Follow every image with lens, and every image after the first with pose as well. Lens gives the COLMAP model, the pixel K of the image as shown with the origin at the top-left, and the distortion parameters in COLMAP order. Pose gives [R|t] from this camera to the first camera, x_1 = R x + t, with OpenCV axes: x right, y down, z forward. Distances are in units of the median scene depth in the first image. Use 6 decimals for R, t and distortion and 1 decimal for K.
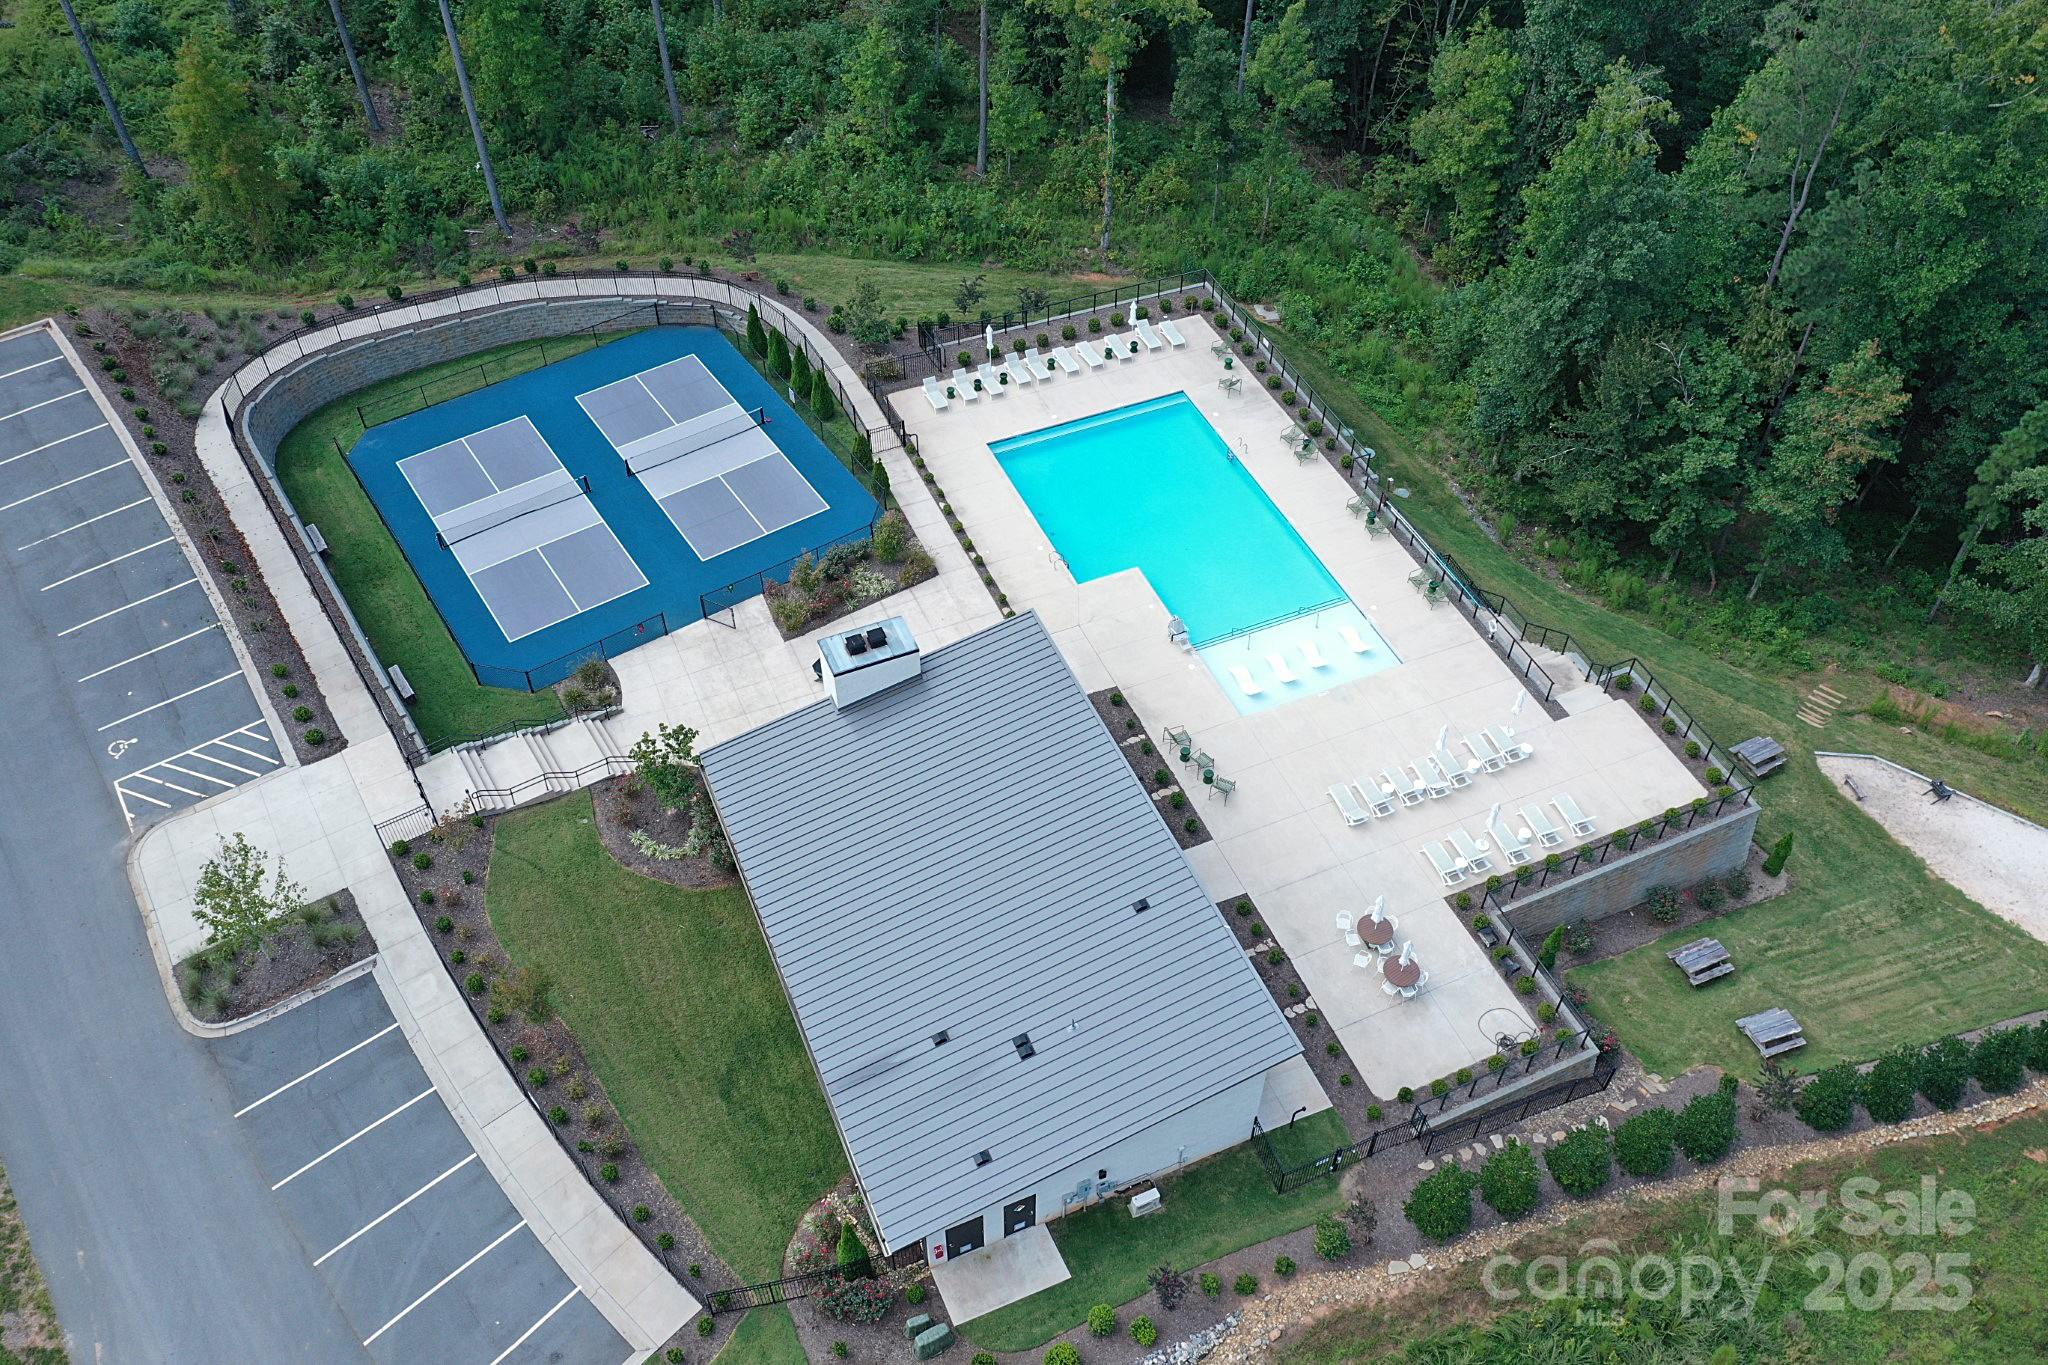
lens RADIAL K [[1638.3, 0, 1024.0], [0, 1638.3, 682.5], [0, 0, 1]] dist [0.007603, 0.008934]
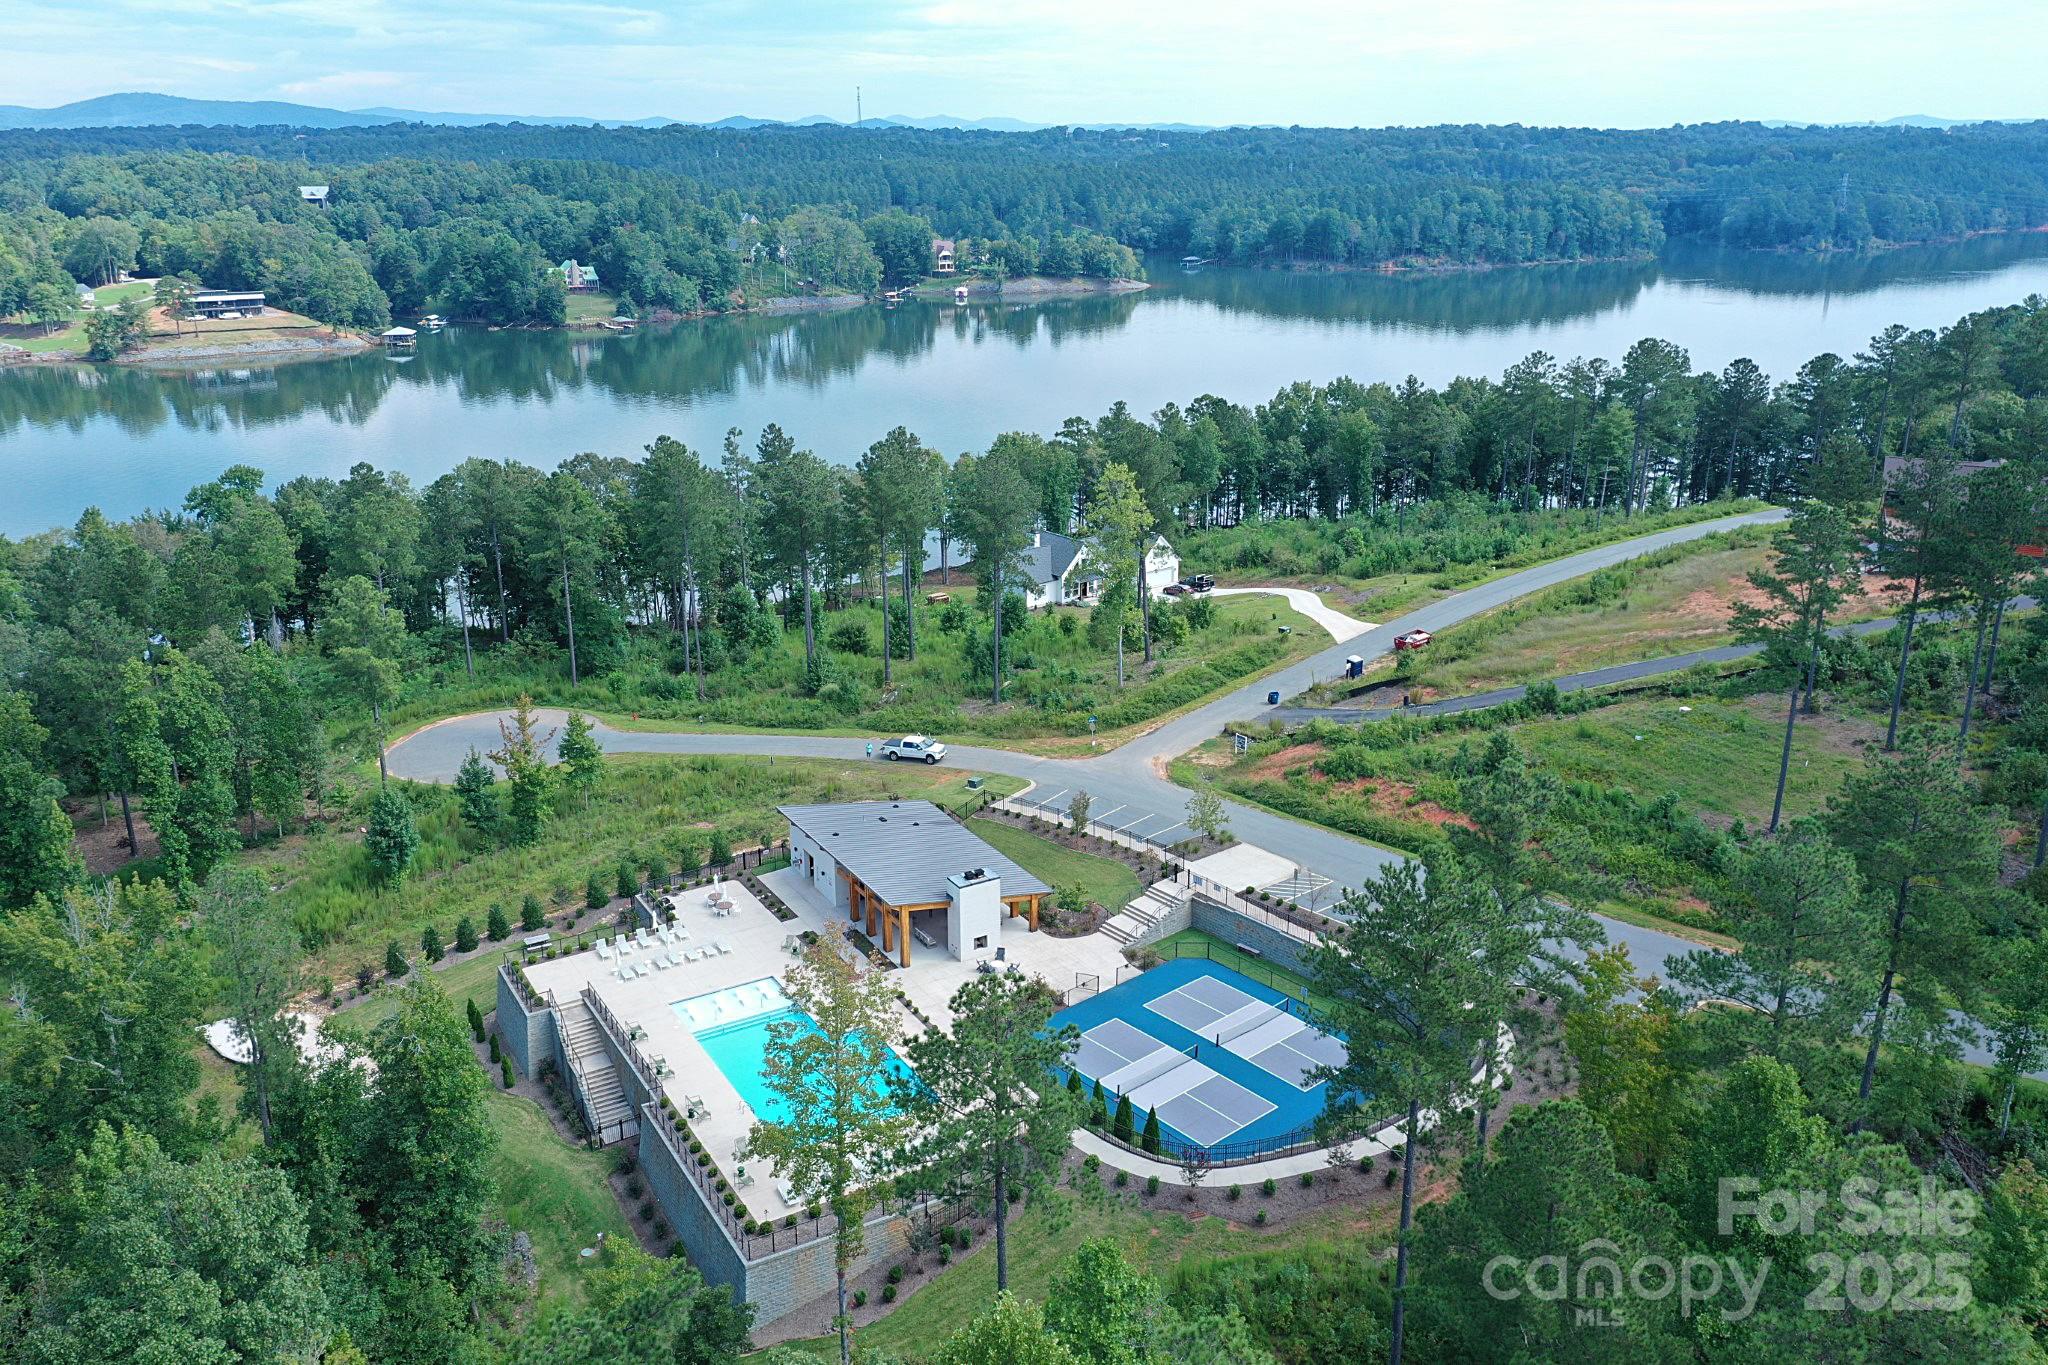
lens RADIAL K [[1638.3, 0, 1024.0], [0, 1638.3, 682.5], [0, 0, 1]] dist [0.007603, 0.008934]
pose [[-0.991353, 0.043104, -0.123942, 0.067415], [-0.094684, 0.418988, 0.903042, -1.660924], [0.090855, 0.906968, -0.411283, 1.411922]]
